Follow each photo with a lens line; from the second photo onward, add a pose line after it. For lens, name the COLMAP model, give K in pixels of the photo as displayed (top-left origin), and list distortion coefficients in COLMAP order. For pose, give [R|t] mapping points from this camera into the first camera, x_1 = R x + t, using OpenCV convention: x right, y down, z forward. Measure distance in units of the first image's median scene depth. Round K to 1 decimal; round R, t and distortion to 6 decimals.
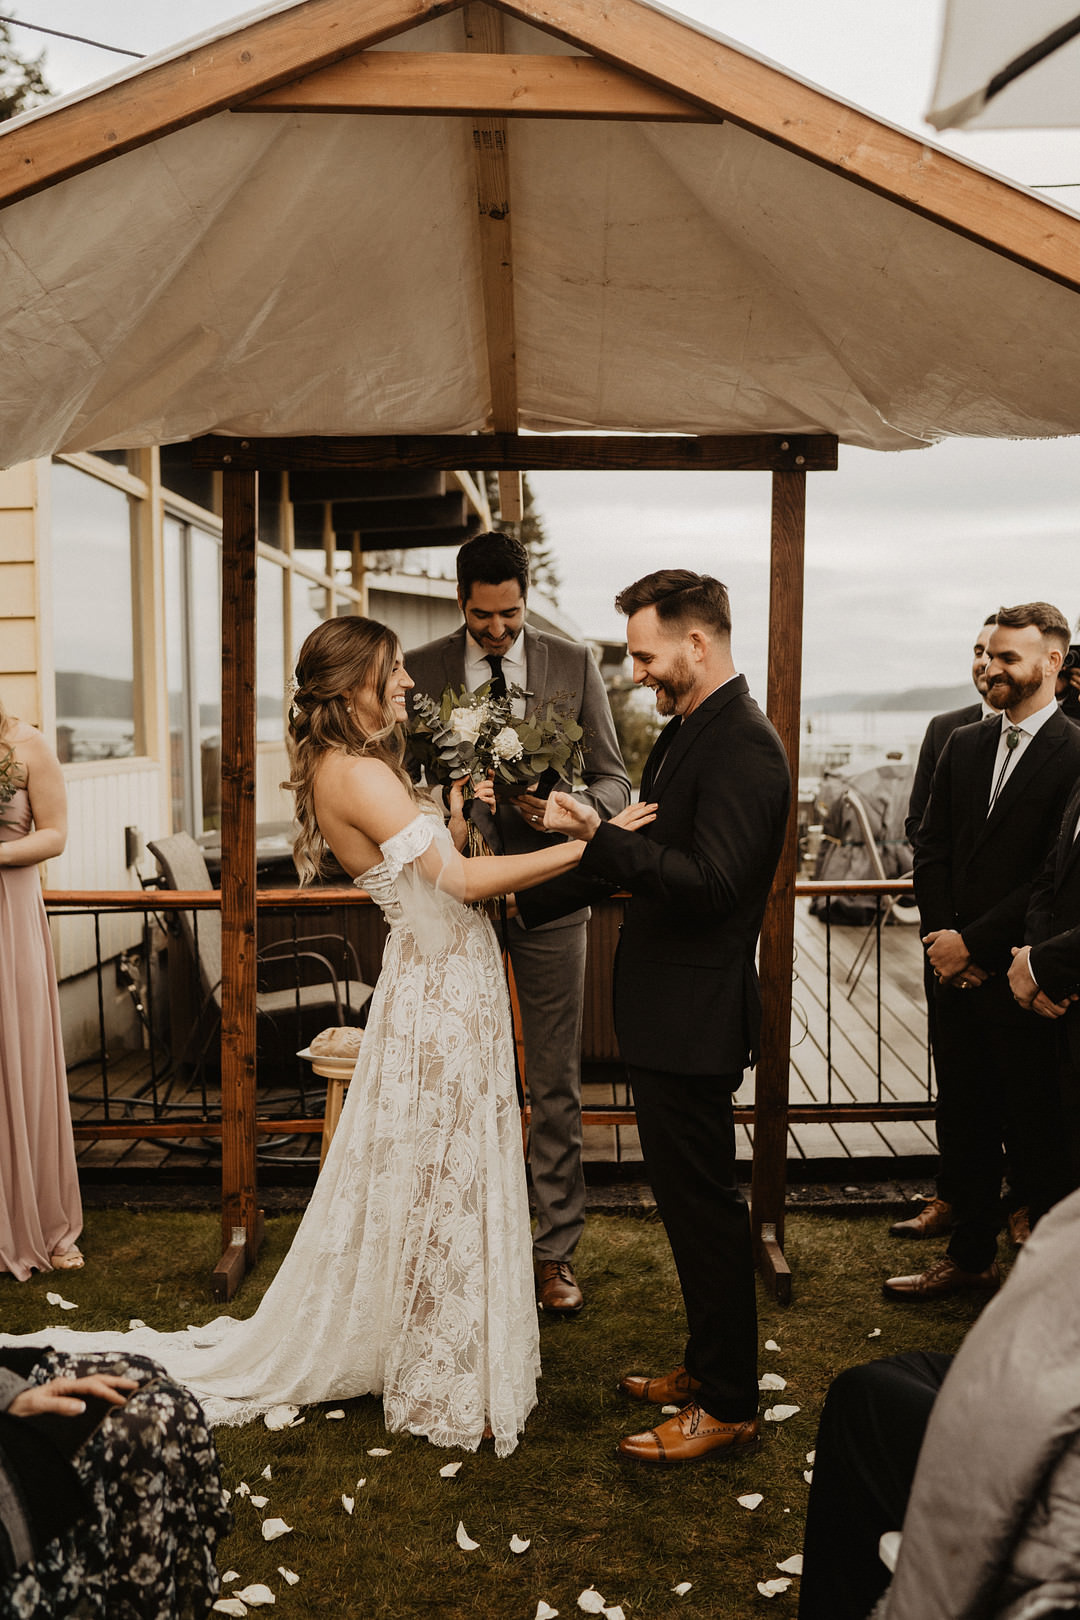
lens RADIAL K [[1589.3, 0, 532.2], [0, 1589.3, 787.8], [0, 0, 1]] dist [-0.078248, 0.271717]
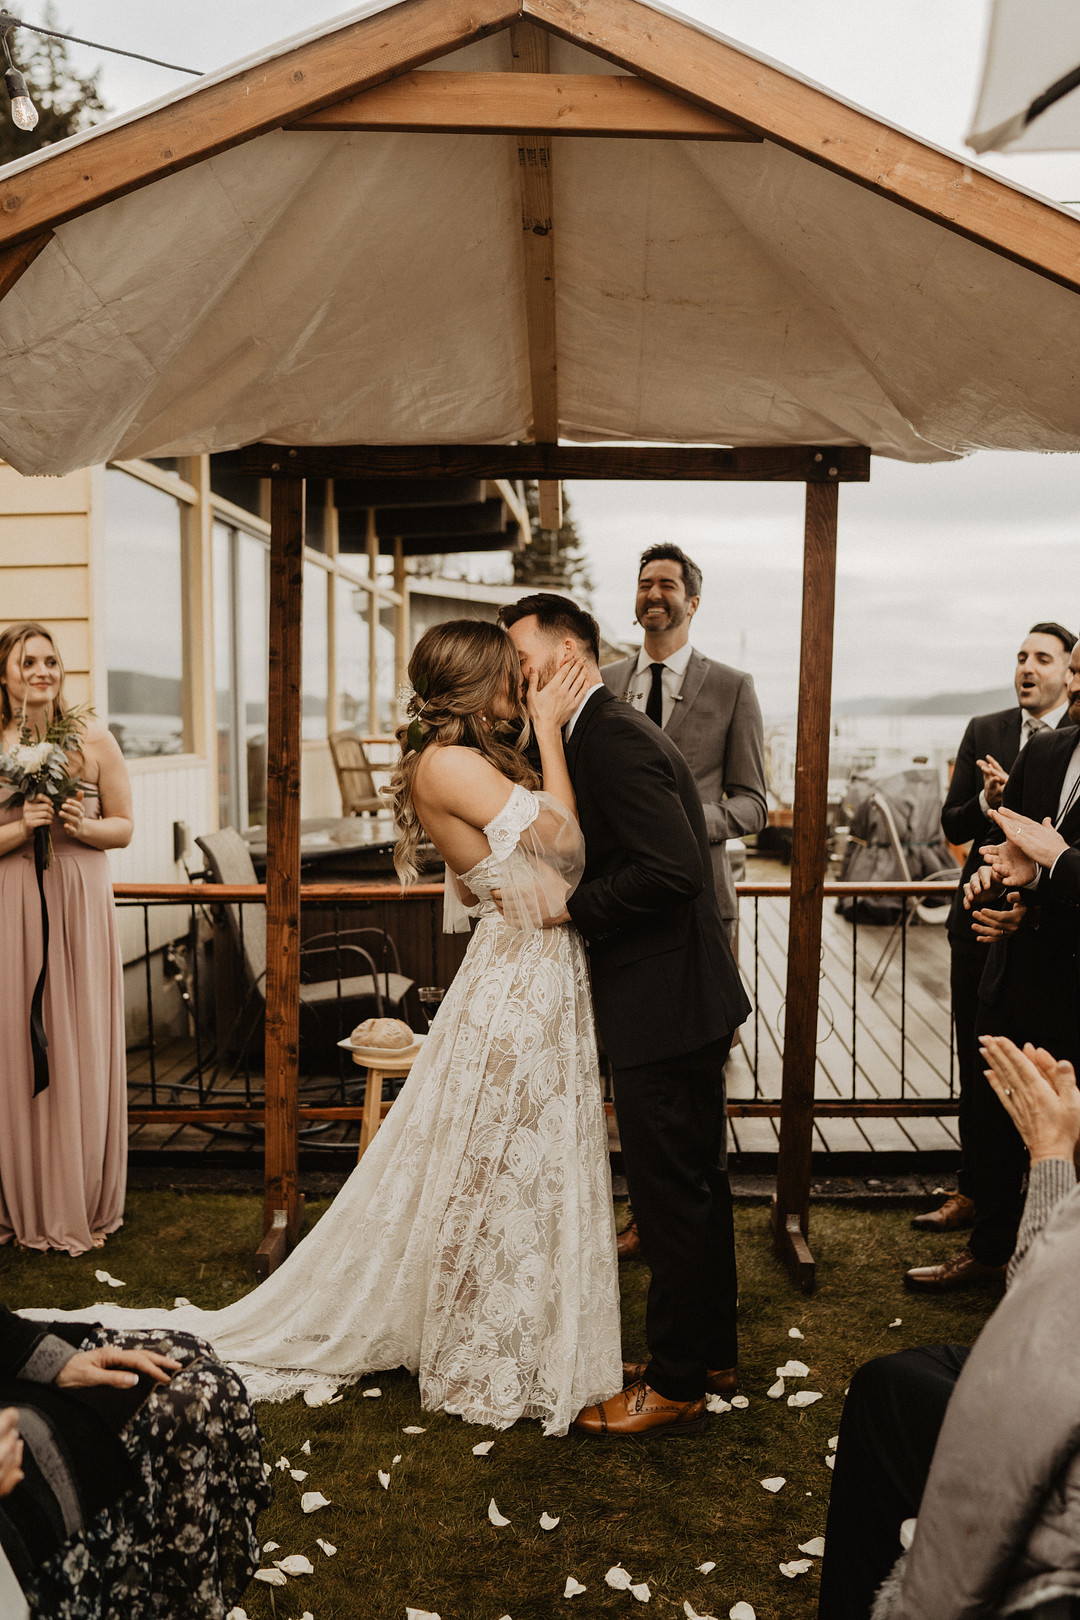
lens RADIAL K [[1590.3, 0, 547.7], [0, 1590.3, 809.4], [0, 0, 1]] dist [-0.120529, 0.158879]
pose [[0.999833, 0.010708, -0.014836, 0.001961], [-0.010555, 0.999891, 0.010339, 0.003062], [0.014945, -0.010180, 0.999836, -0.025265]]
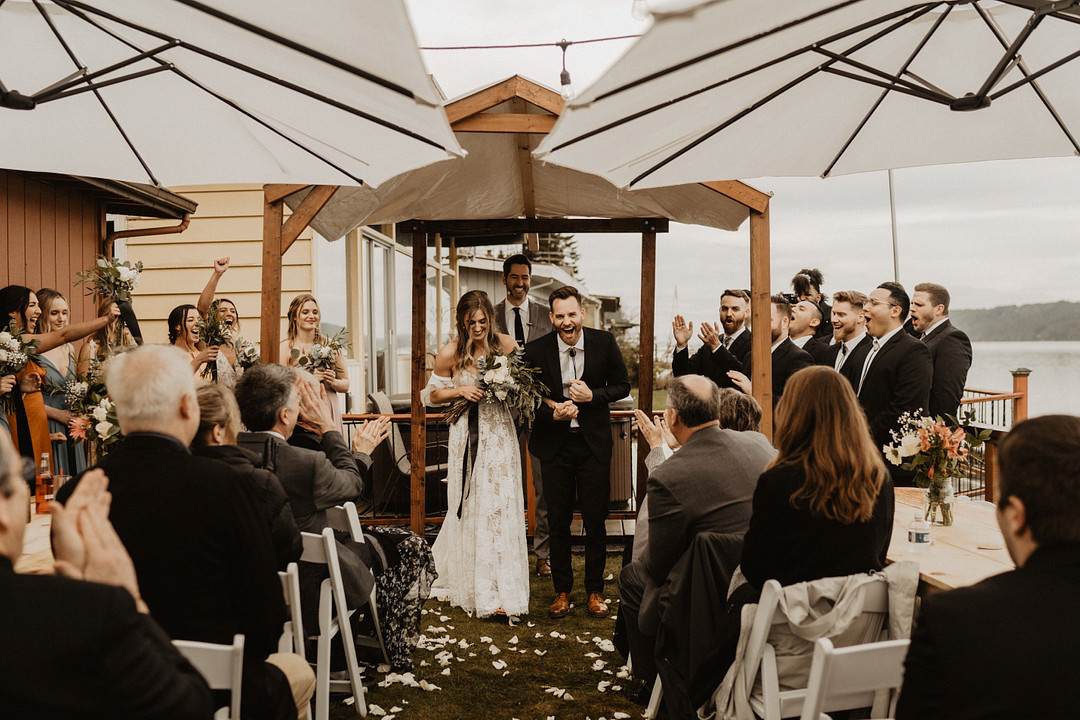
lens RADIAL K [[1093.3, 0, 540.4], [0, 1093.3, 359.2], [0, 0, 1]] dist [-0.114178, 0.151429]
pose [[0.999758, 0.001964, -0.021918, 0.035029], [-0.002742, 0.999366, -0.035504, 0.050227], [0.021834, 0.035556, 0.999129, -0.647025]]
